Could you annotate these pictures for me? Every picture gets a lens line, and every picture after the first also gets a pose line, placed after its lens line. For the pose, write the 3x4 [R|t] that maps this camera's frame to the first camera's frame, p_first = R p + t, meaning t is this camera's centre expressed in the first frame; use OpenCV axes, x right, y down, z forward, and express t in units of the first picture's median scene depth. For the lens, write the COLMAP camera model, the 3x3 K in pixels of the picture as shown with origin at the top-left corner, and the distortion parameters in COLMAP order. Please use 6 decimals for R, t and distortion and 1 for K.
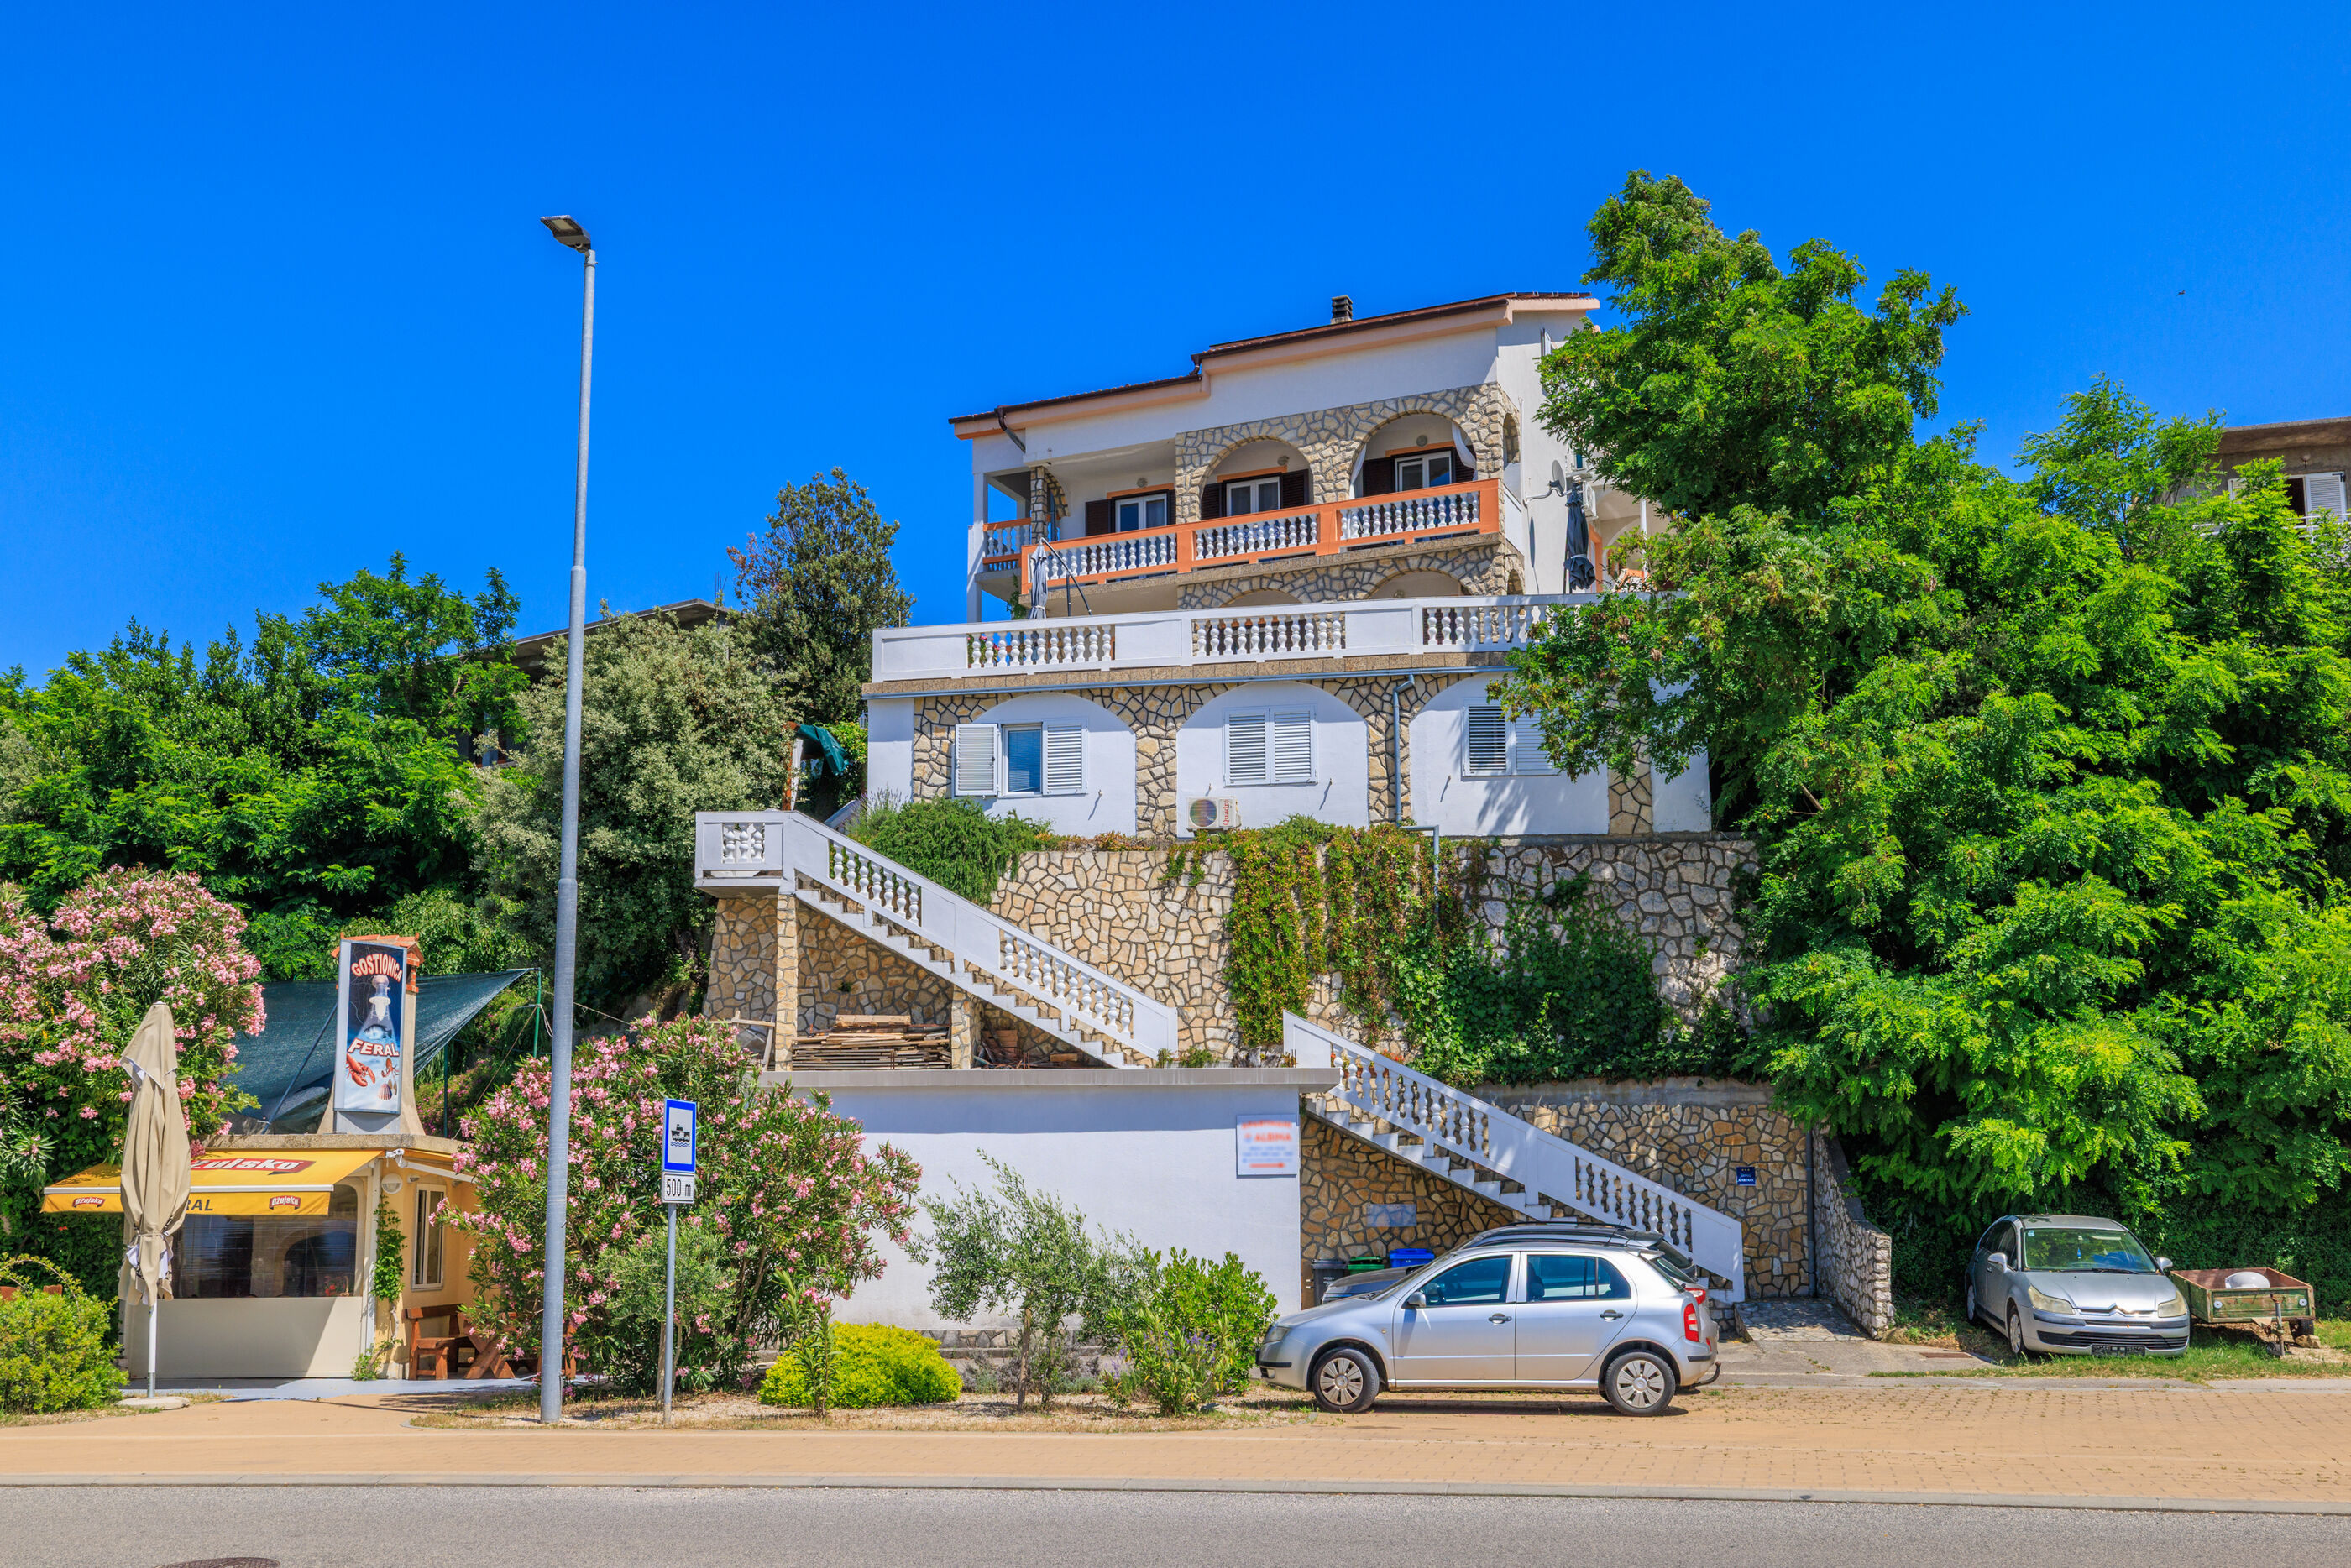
lens RADIAL K [[2362.3, 0, 1178.4], [0, 2362.3, 958.5], [0, 0, 1]] dist [0.000683, 0.004715]
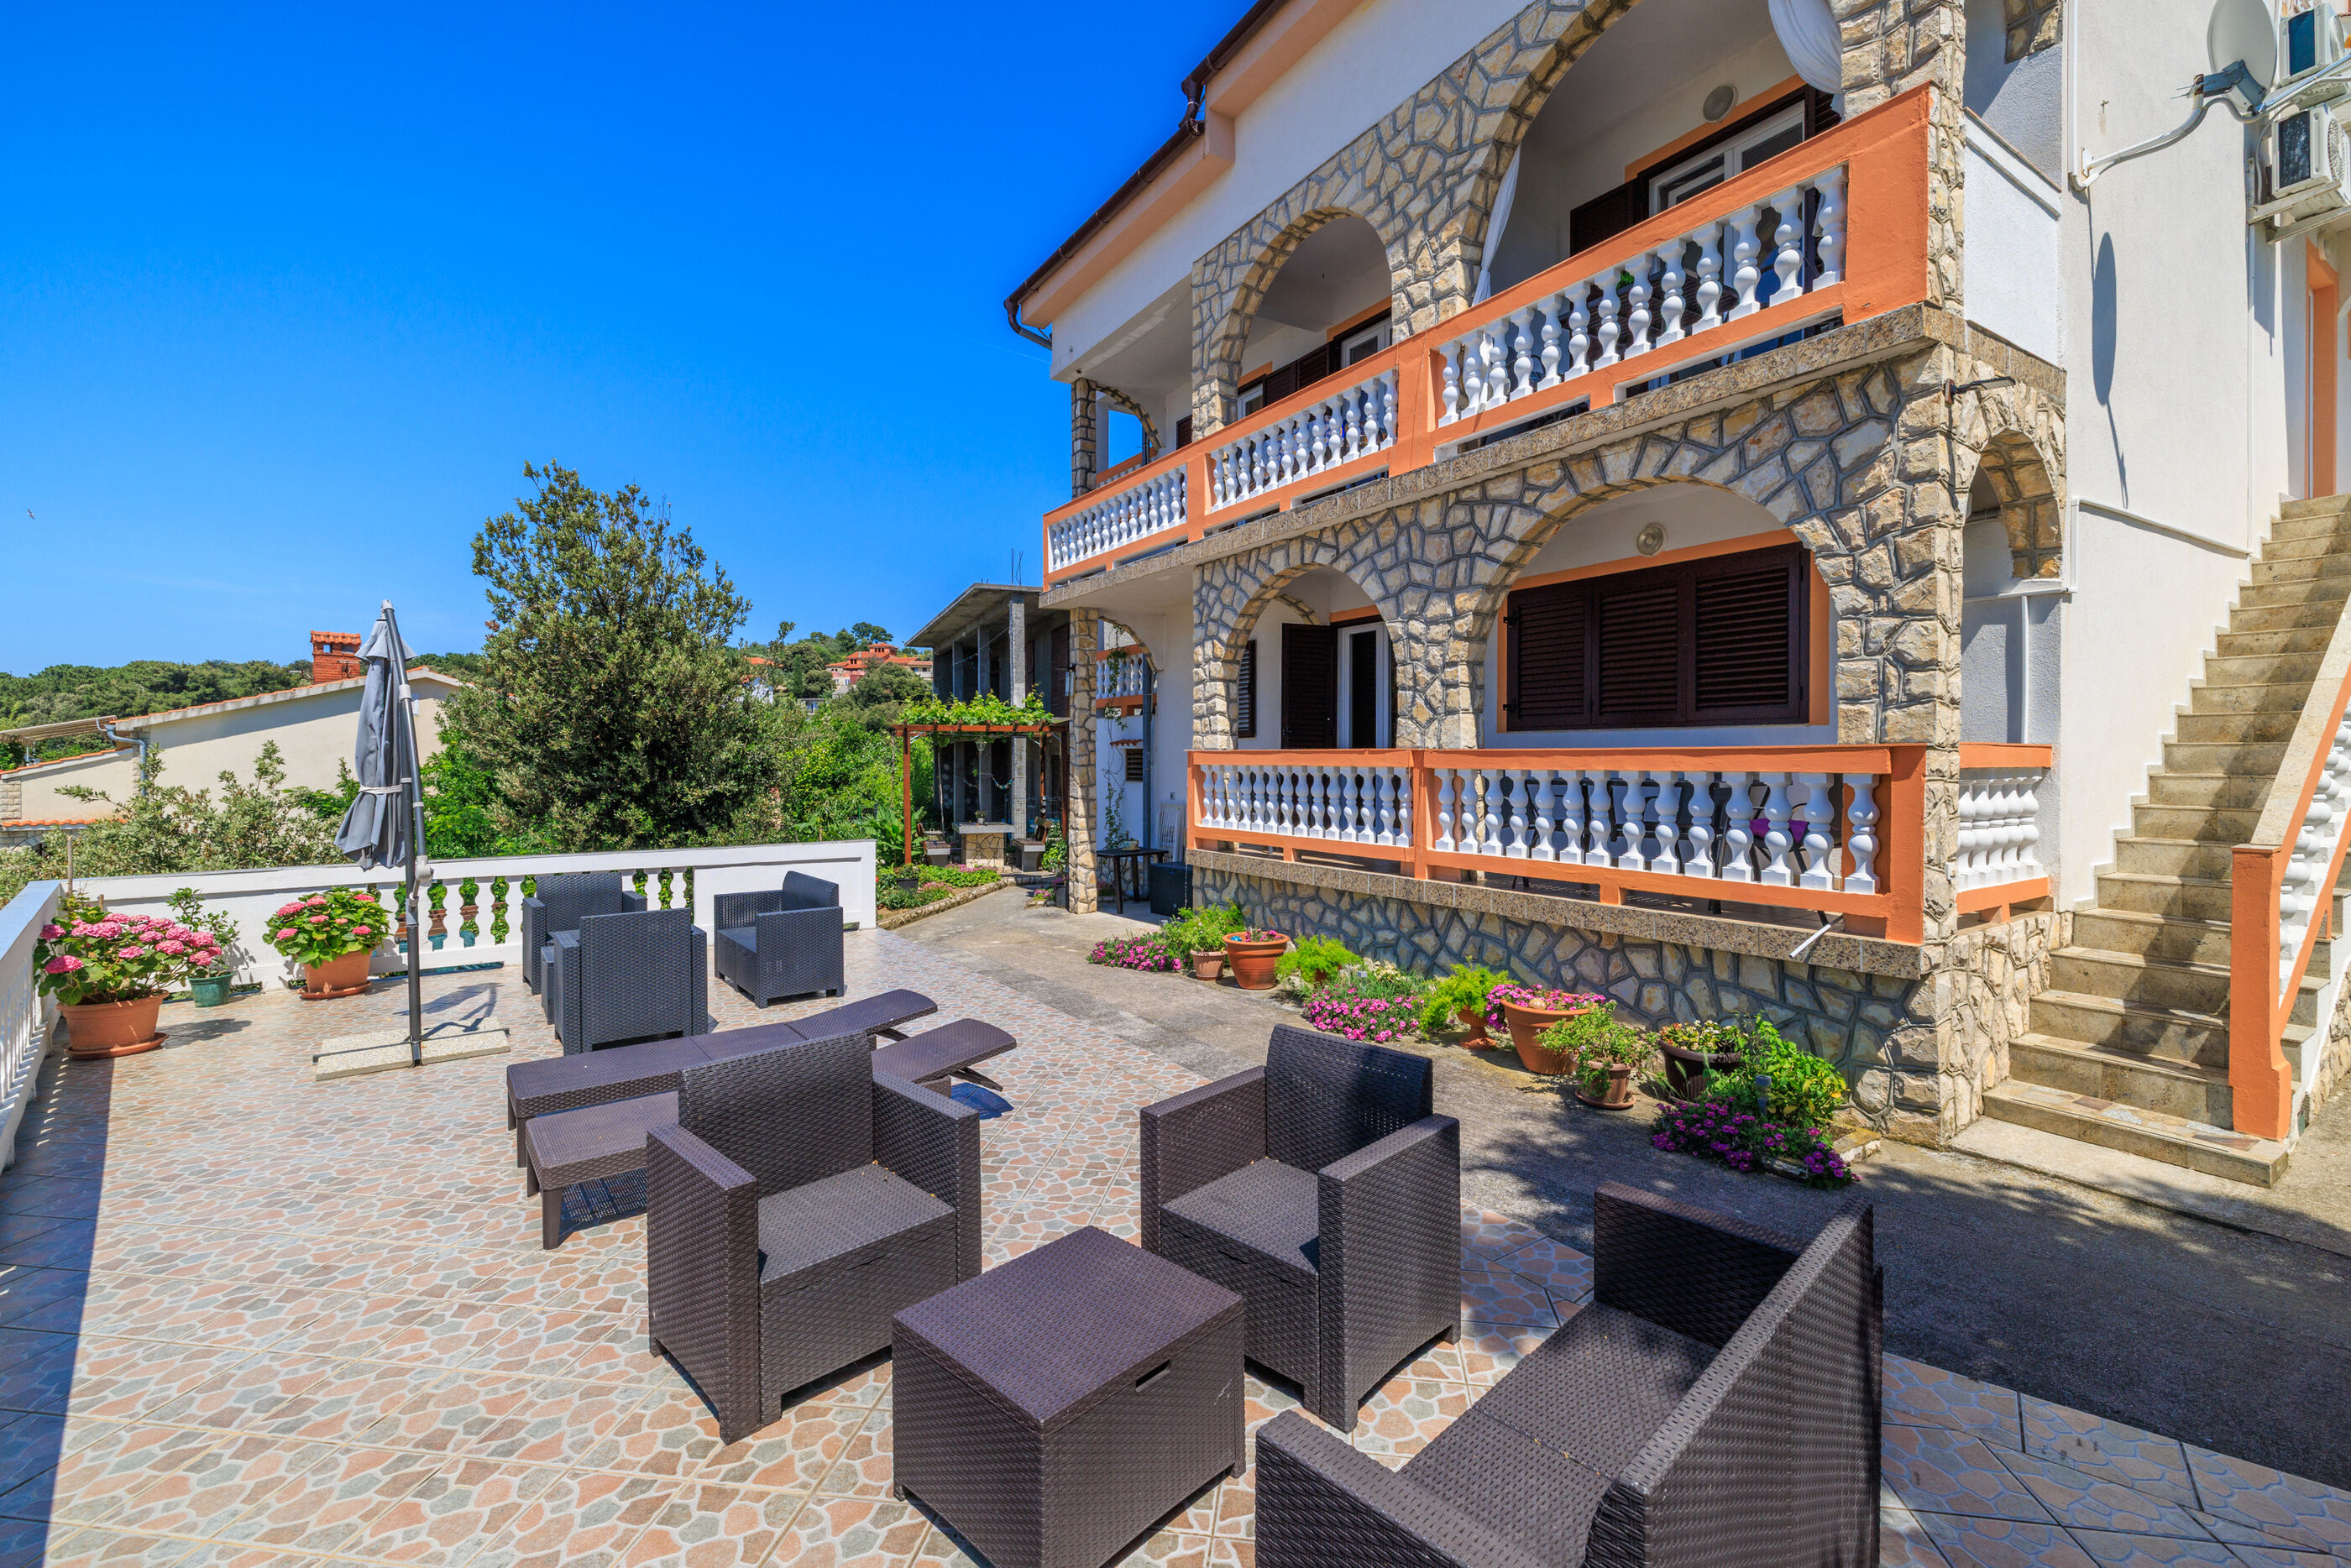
lens RADIAL K [[1024.6, 0, 1197.1], [0, 1024.6, 772.7], [0, 0, 1]] dist [0.001066, 0.000264]
pose [[0.852121, 0.010236, -0.523245, 0.153354], [0.051819, 0.993245, 0.103820, -0.175785], [0.520774, -0.115581, 0.845834, 1.038537]]
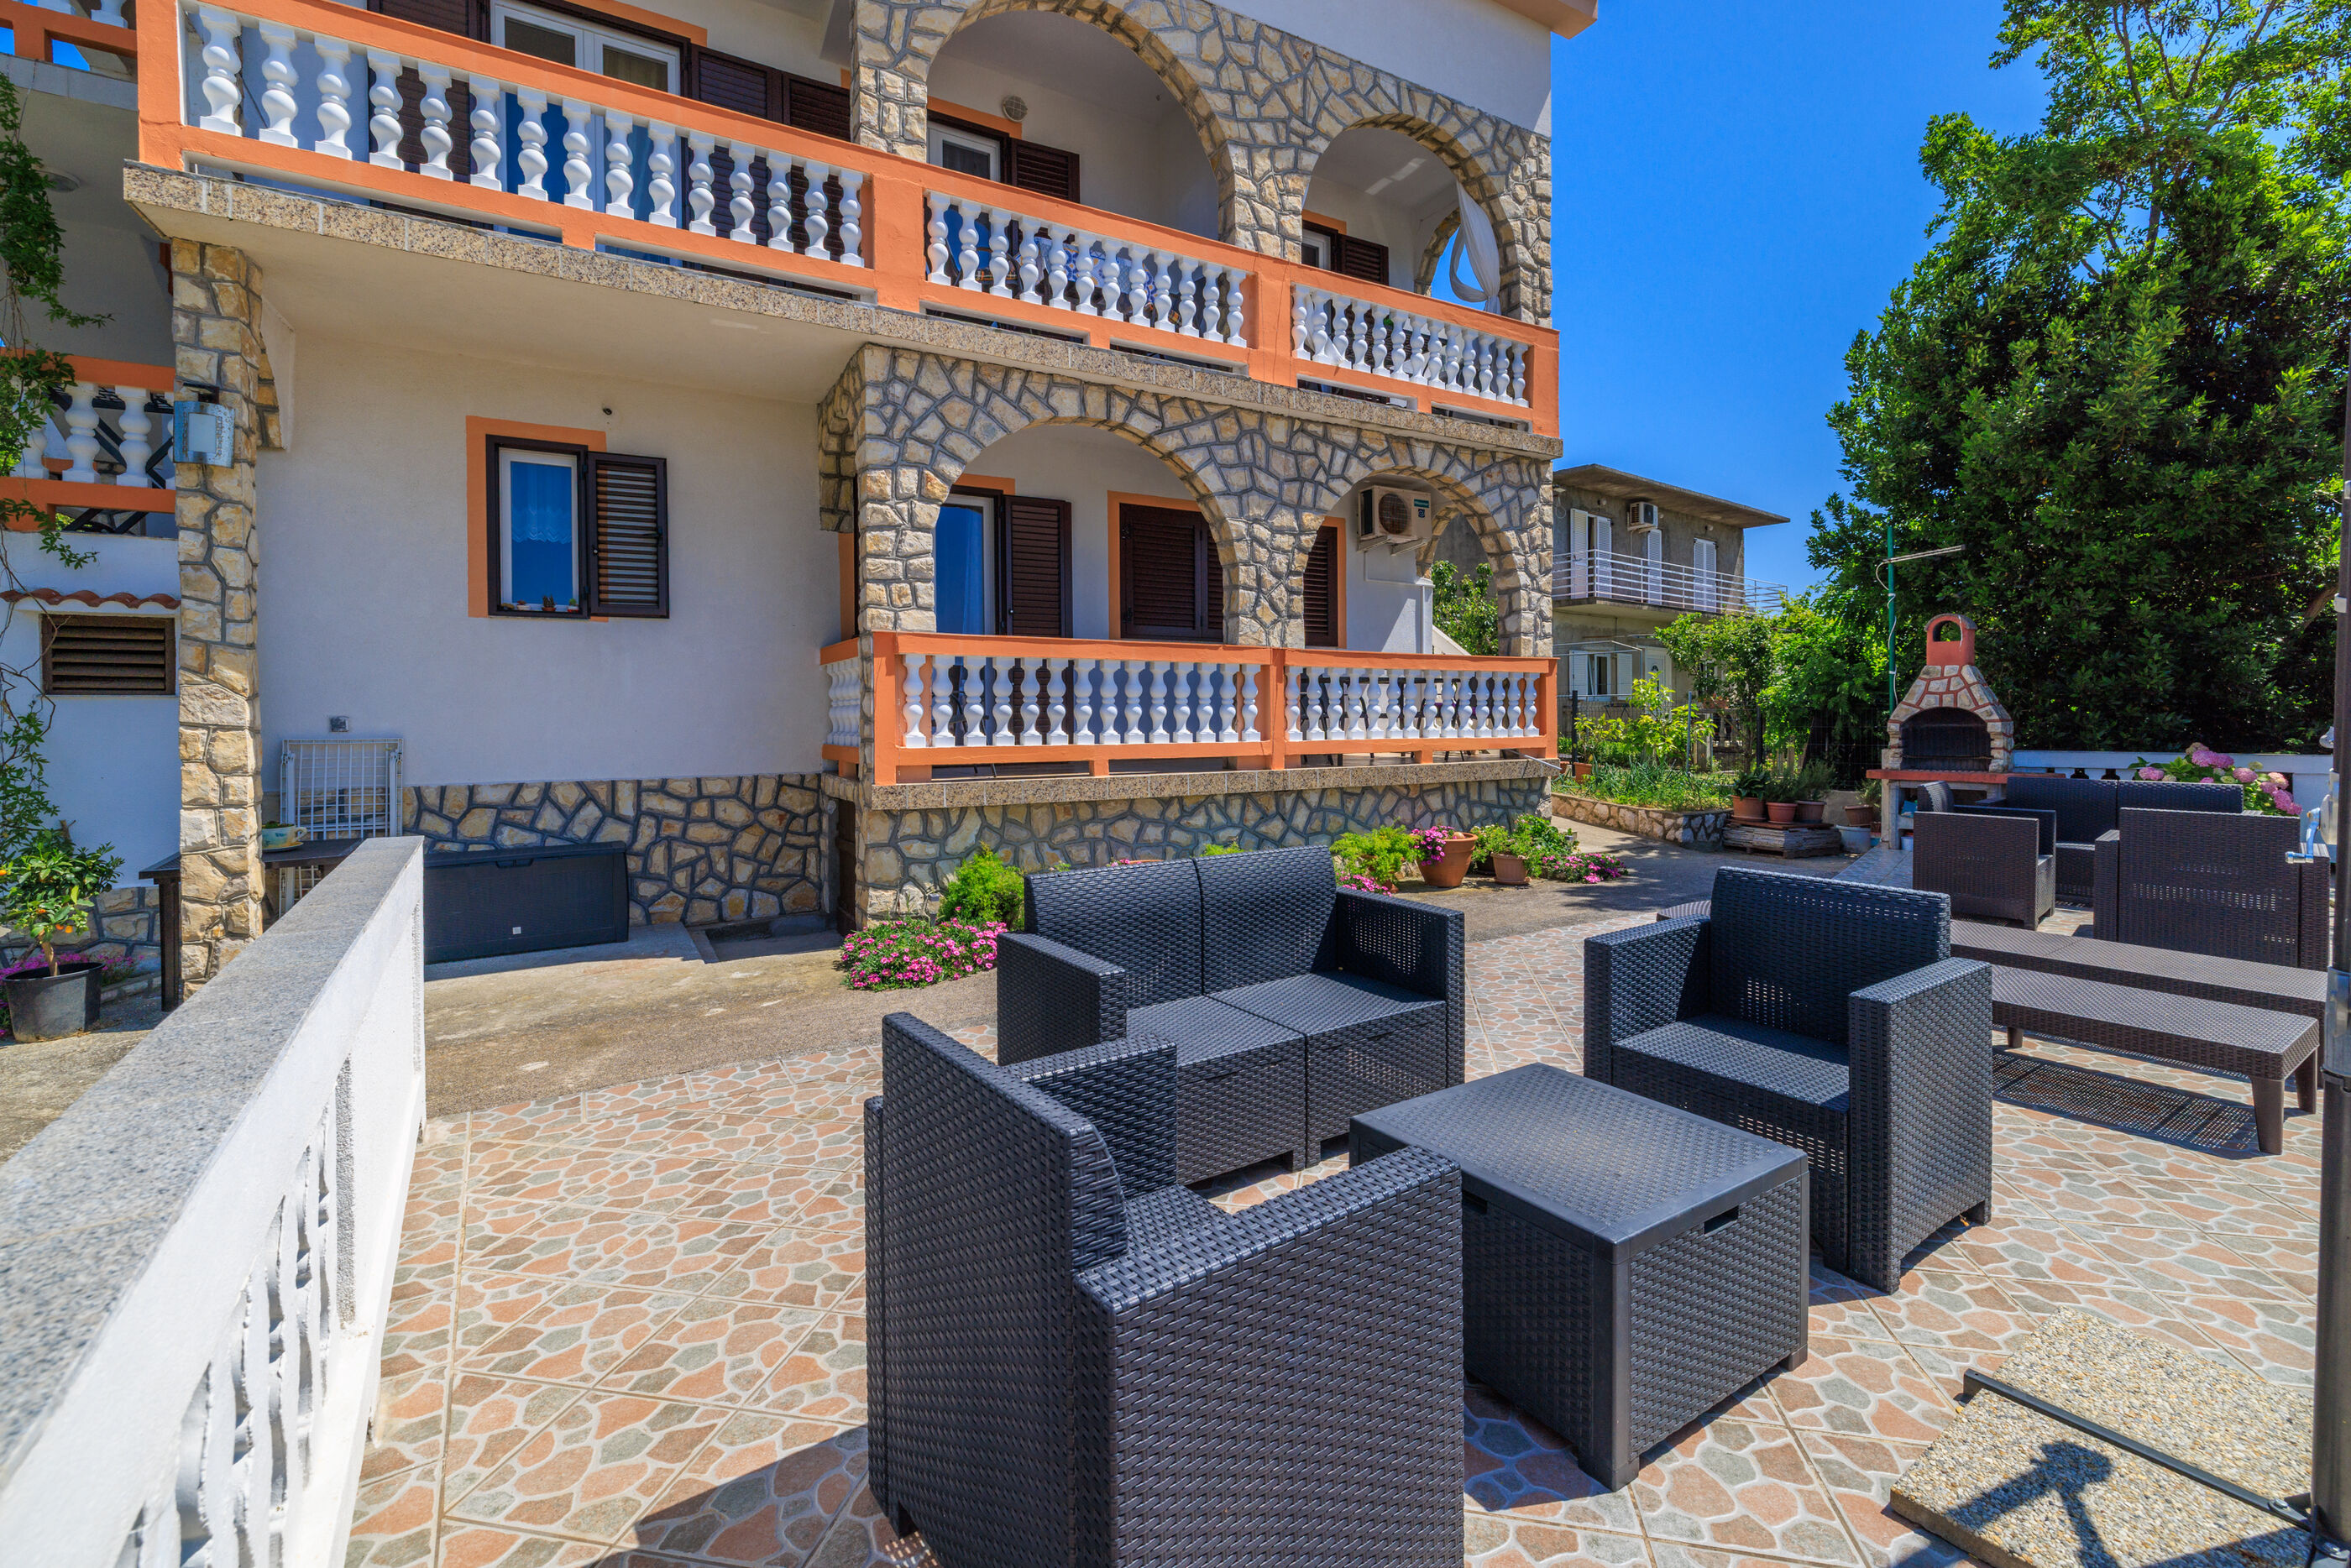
lens RADIAL K [[1043.8, 0, 1125.7], [0, 1043.8, 715.3], [0, 0, 1]] dist [0.007995, 0.000381]
pose [[0.565702, -0.000760, 0.824609, -0.129547], [-0.087373, 0.994315, 0.060857, -0.152352], [-0.819968, -0.106475, 0.562419, 1.139371]]
